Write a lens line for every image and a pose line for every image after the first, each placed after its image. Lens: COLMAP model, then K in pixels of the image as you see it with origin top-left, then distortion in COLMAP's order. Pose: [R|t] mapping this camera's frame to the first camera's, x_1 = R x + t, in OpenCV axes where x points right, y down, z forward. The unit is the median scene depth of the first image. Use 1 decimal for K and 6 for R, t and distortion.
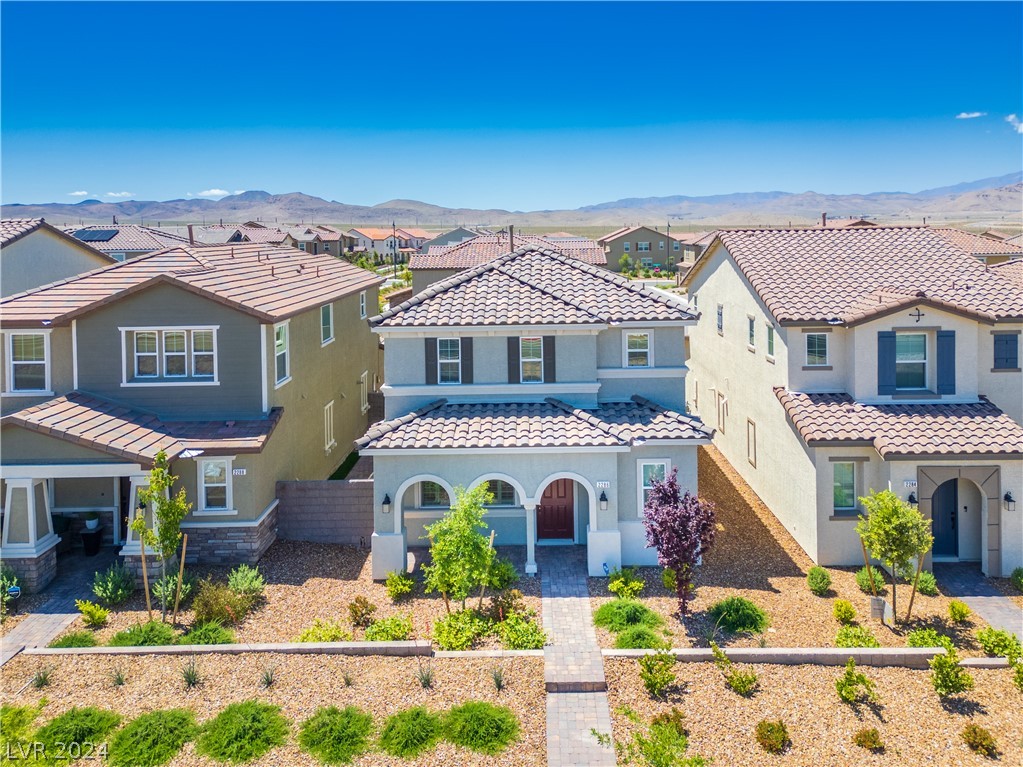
lens RADIAL K [[778.7, 0, 524.8], [0, 778.7, 252.4], [0, 0, 1]] dist [0.023158, 0.001055]
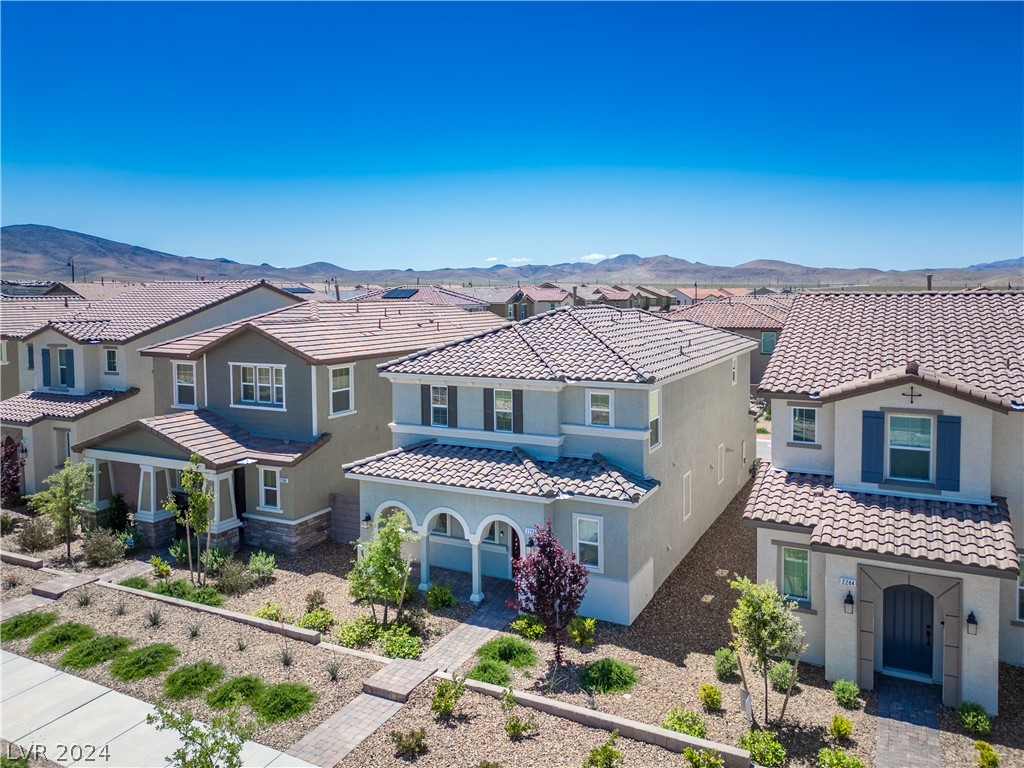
lens RADIAL K [[740.8, 0, 547.1], [0, 740.8, 332.9], [0, 0, 1]] dist [0.056018, -0.038953]
pose [[0.904759, 0.033477, -0.424607, 0.505927], [-0.021538, 0.999227, 0.032889, -0.006804], [0.425380, -0.020611, 0.904780, 0.088695]]
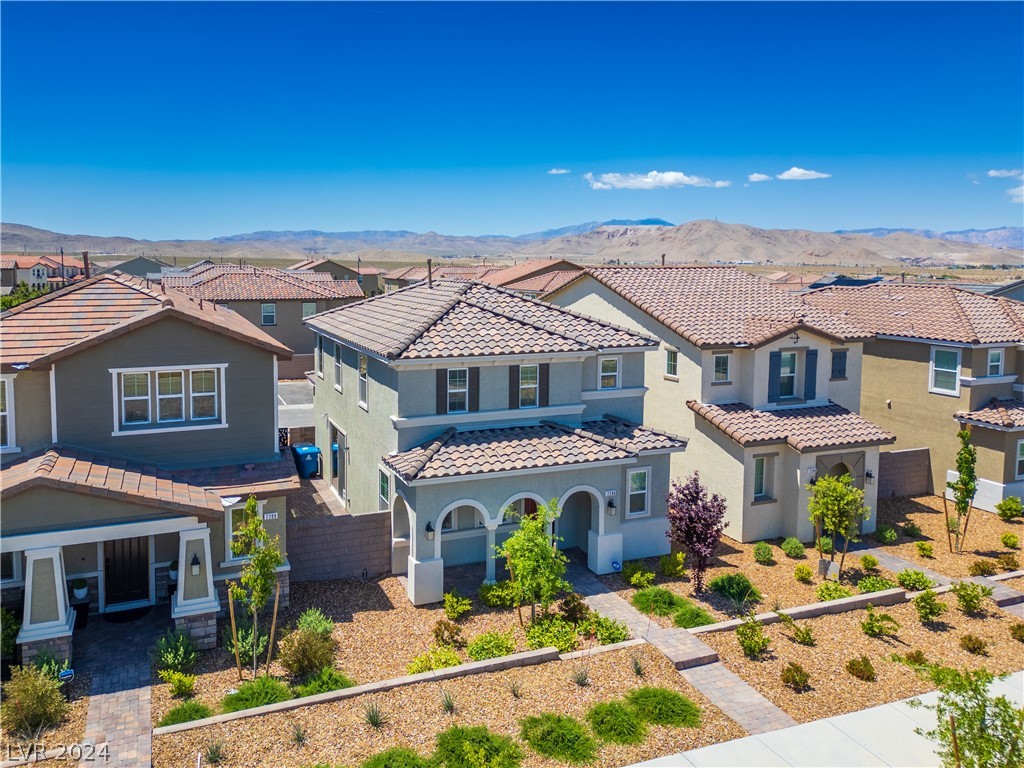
lens RADIAL K [[751.2, 0, 445.3], [0, 751.2, 326.6], [0, 0, 1]] dist [0.030901, -0.003126]
pose [[0.932991, -0.013791, 0.359636, -0.474103], [-0.006042, 0.998525, 0.053965, 0.000364], [-0.359849, -0.052521, 0.931531, 0.080751]]
